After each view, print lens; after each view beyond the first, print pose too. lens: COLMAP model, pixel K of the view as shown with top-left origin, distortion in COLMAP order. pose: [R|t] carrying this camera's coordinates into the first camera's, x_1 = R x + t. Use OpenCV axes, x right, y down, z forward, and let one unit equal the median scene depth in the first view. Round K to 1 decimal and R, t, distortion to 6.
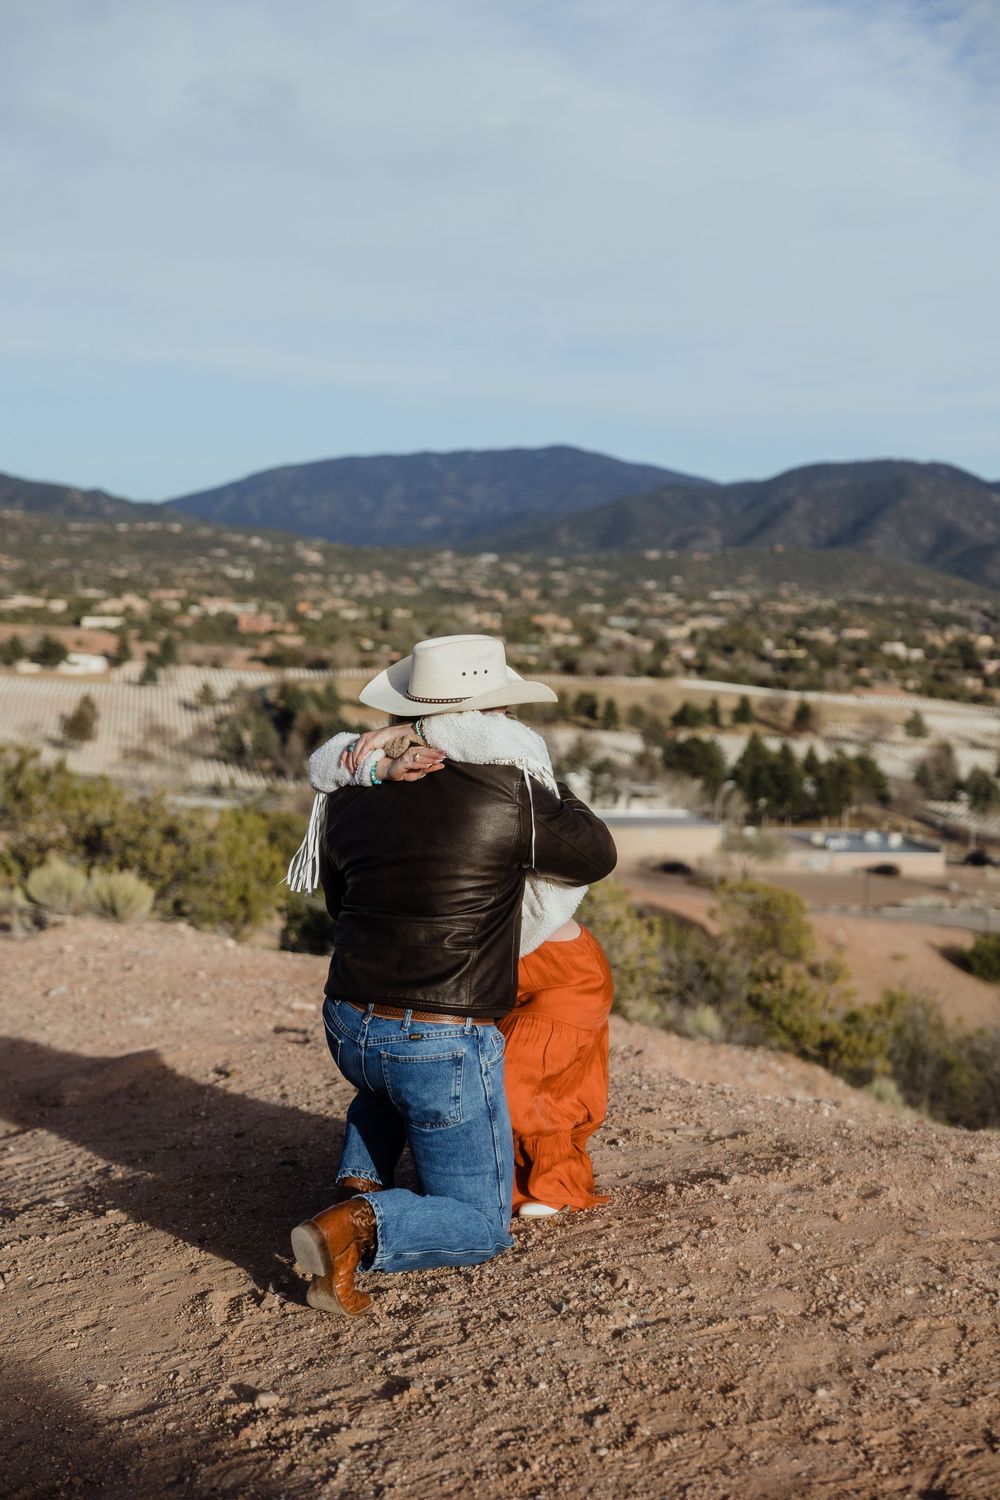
lens RADIAL K [[2354.1, 0, 485.0], [0, 2354.1, 760.1], [0, 0, 1]] dist [0.023398, 0.000000]
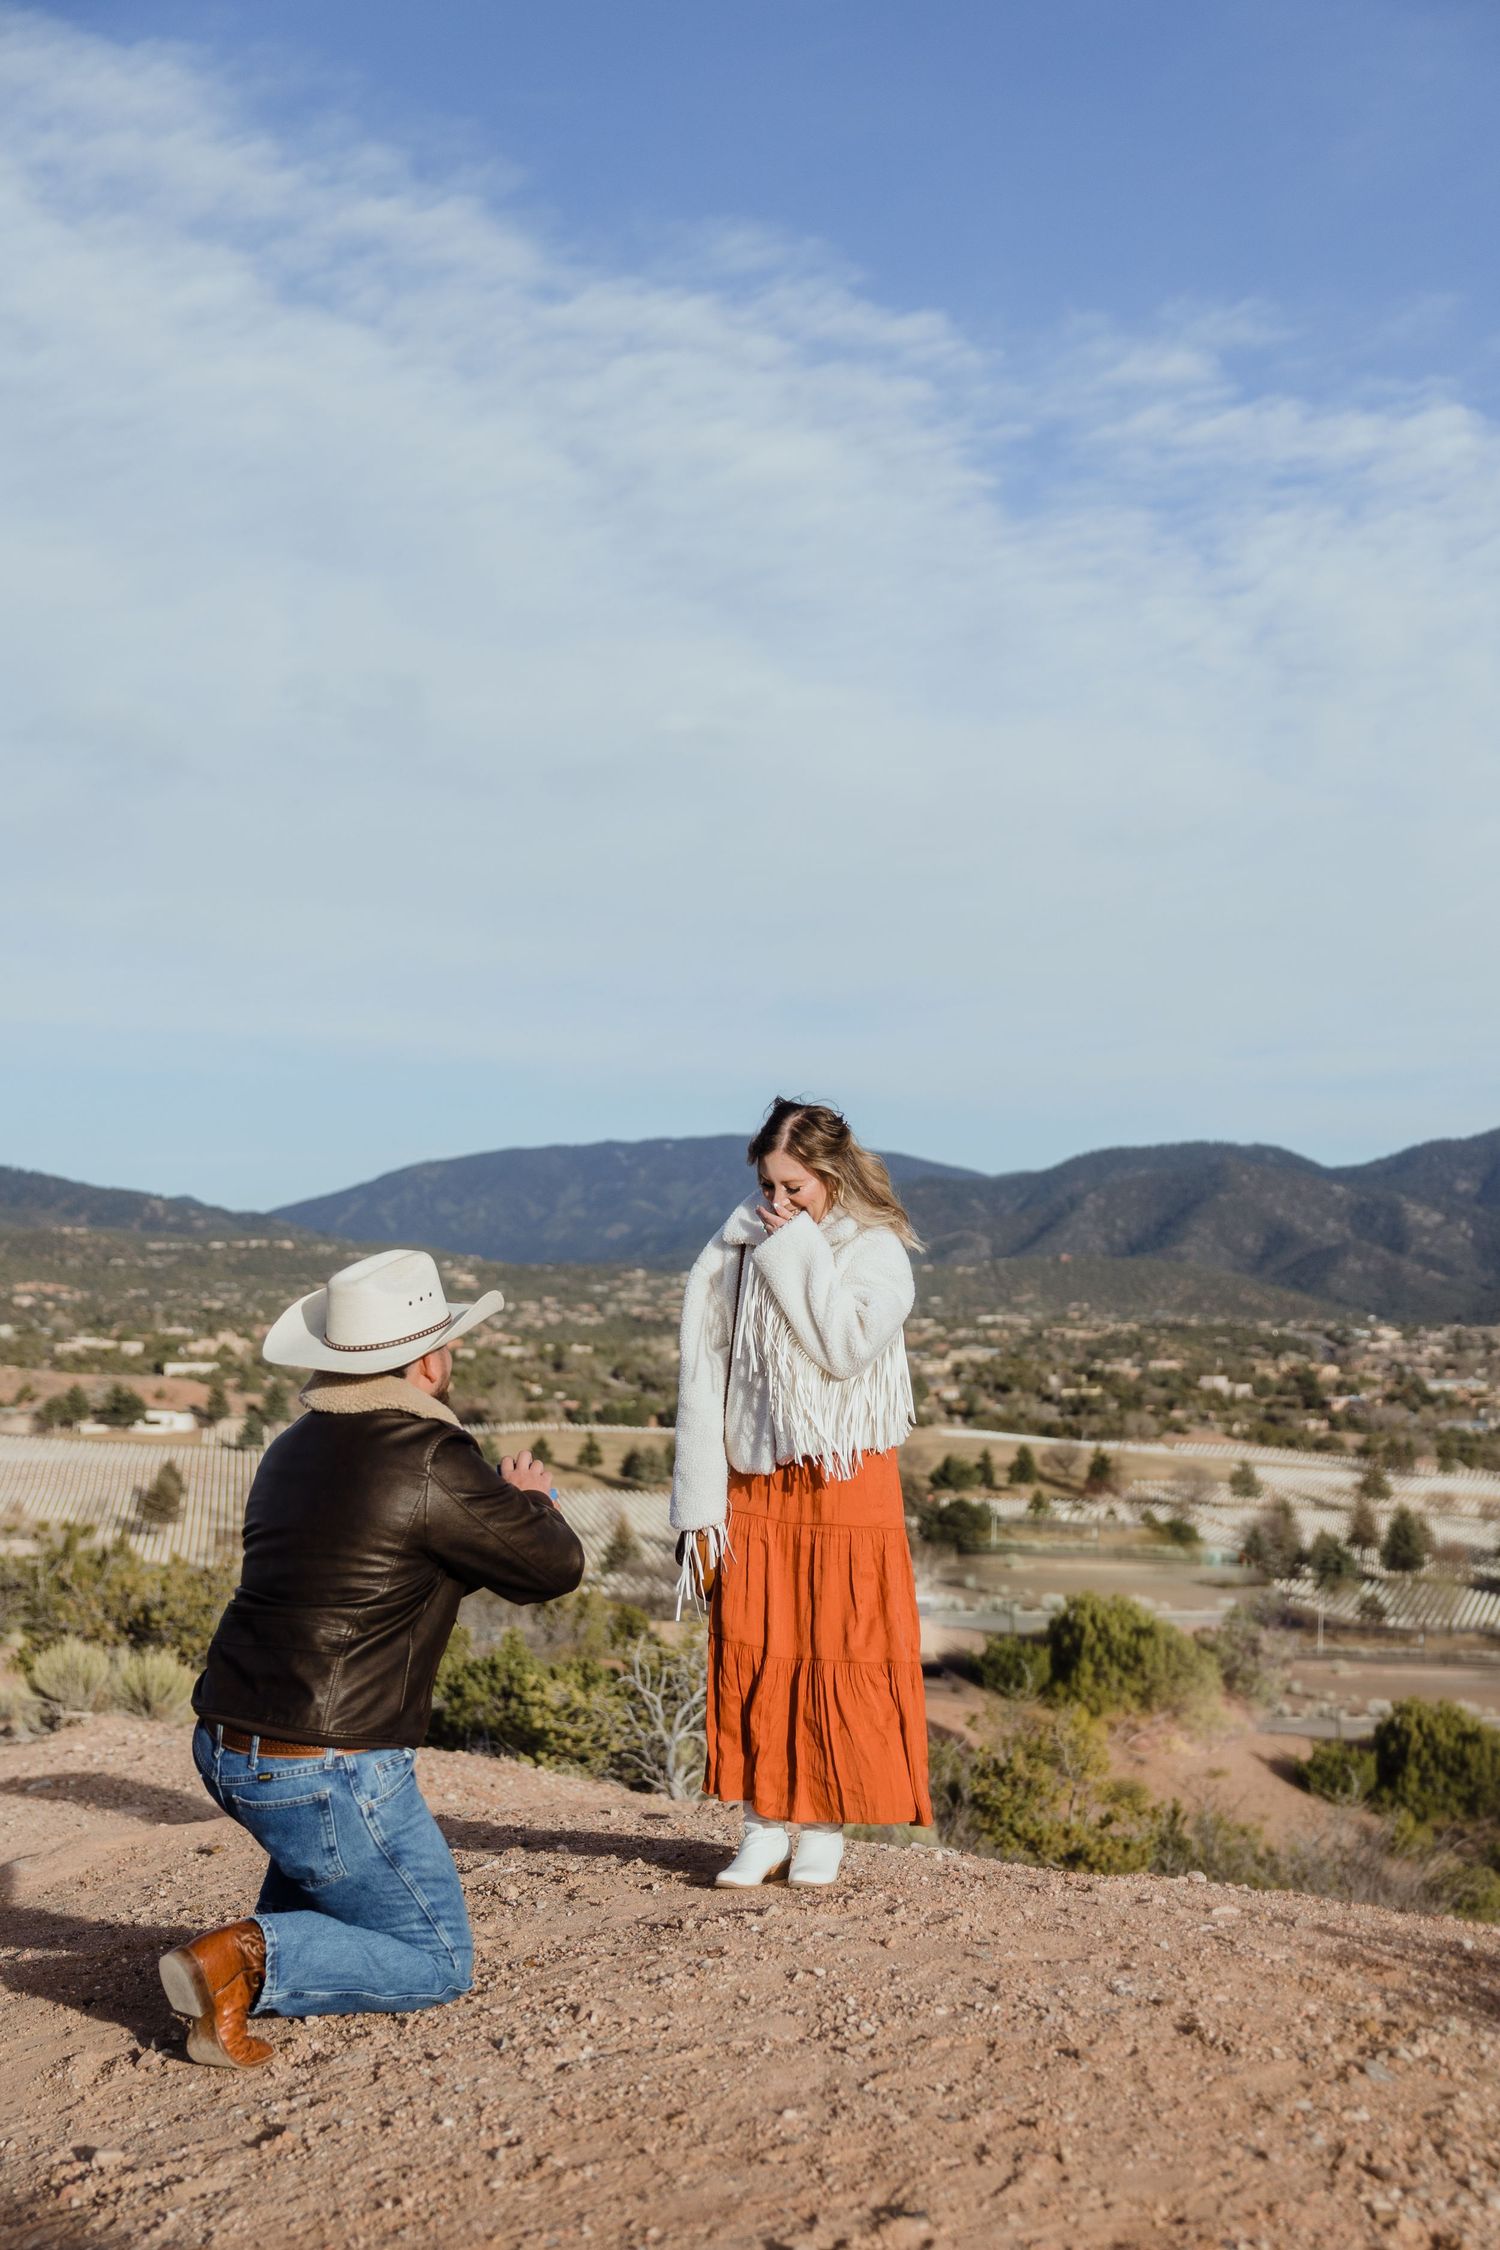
lens RADIAL K [[3047.2, 0, 800.9], [0, 3047.2, 1277.8], [0, 0, 1]] dist [-0.012691, 0.000000]
pose [[0.999163, -0.017419, 0.037021, 0.021487], [0.020498, 0.996212, -0.084506, 0.014097], [-0.035408, 0.085194, 0.995735, -0.008616]]
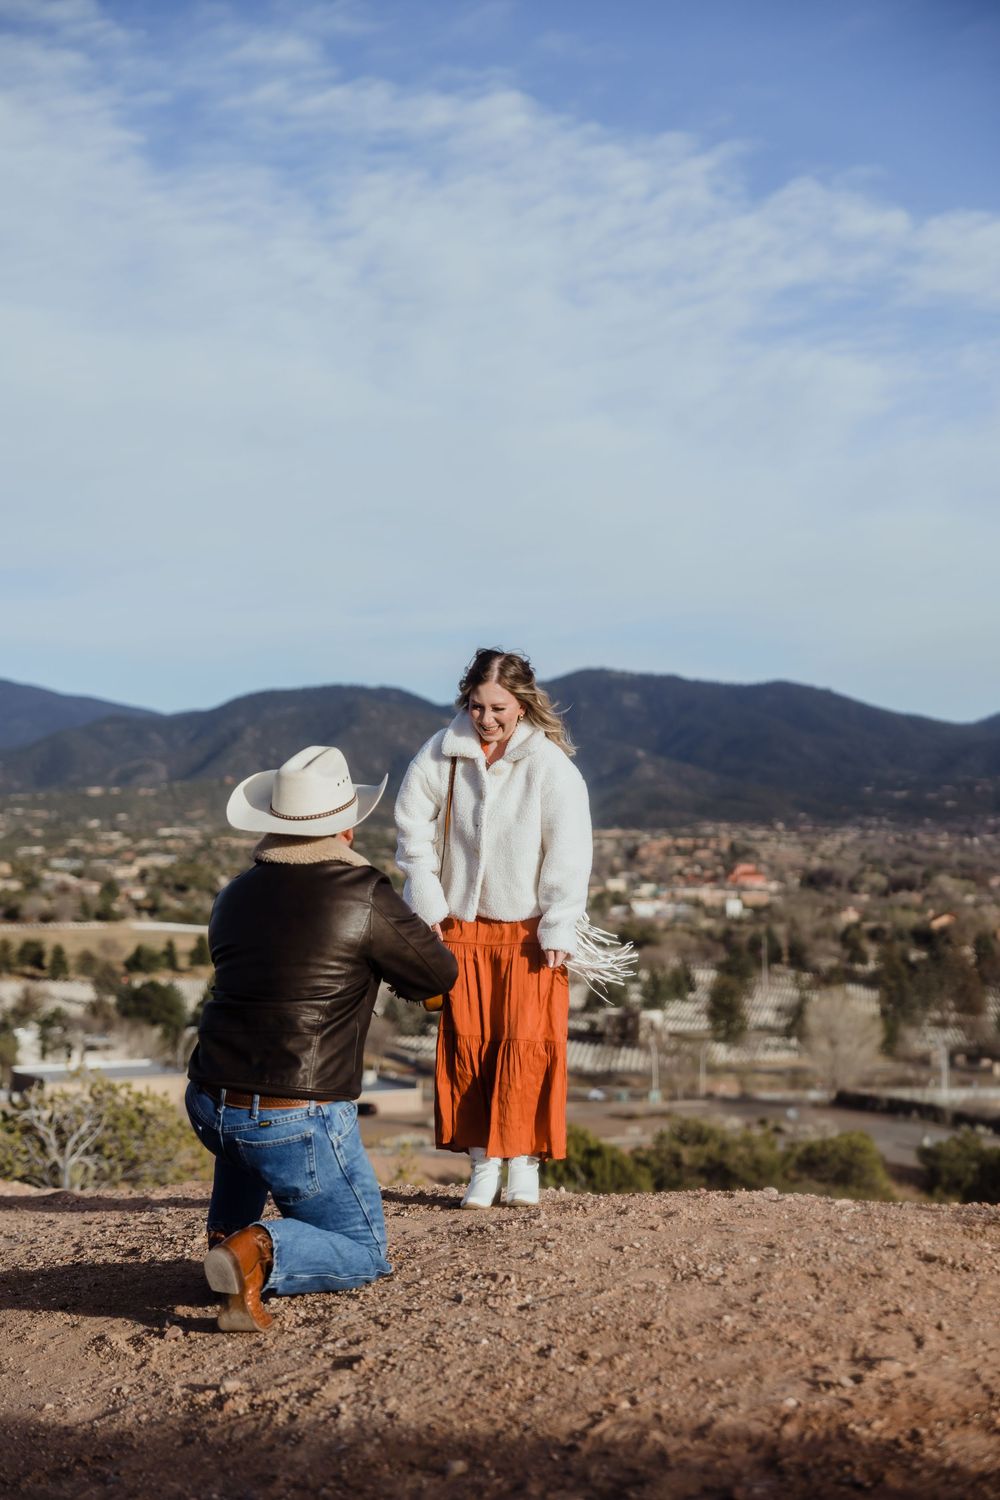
lens RADIAL K [[2491.0, 0, 498.8], [0, 2491.0, 795.1], [0, 0, 1]] dist [0.003434, 0.000000]
pose [[0.972602, -0.034170, 0.229952, -0.046697], [0.053374, 0.995538, -0.077815, 0.018692], [-0.226267, 0.087957, 0.970086, -0.039251]]
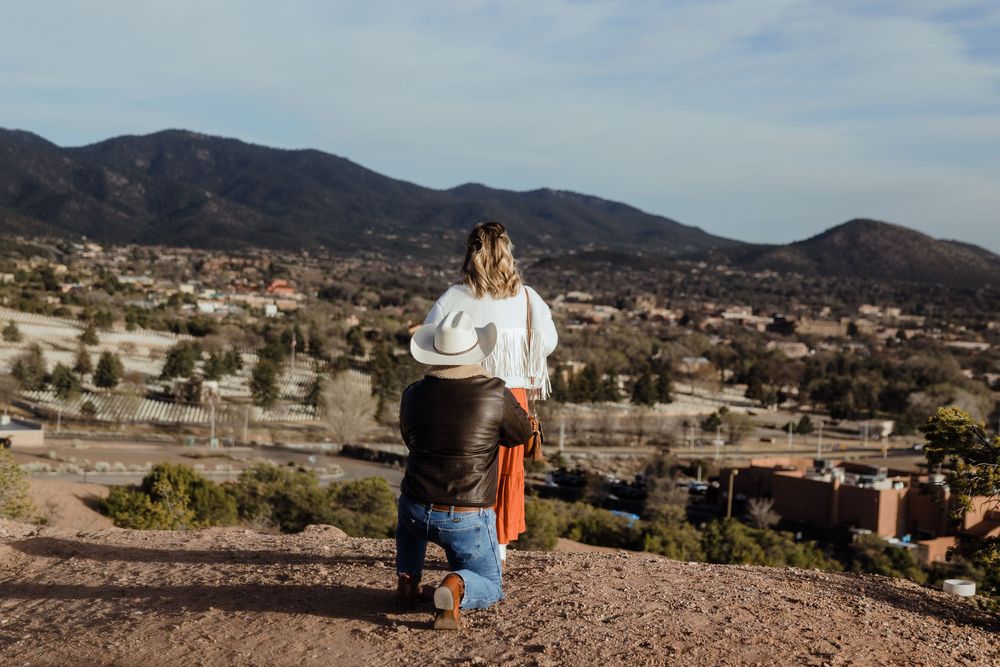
lens RADIAL K [[1776.2, 0, 491.4], [0, 1776.2, 369.4], [0, 0, 1]] dist [0.019538, 0.000000]
pose [[0.900761, -0.001131, 0.434313, -0.158883], [-0.001448, 0.999983, 0.005607, -0.000523], [-0.434312, -0.005680, 0.900744, -0.095981]]
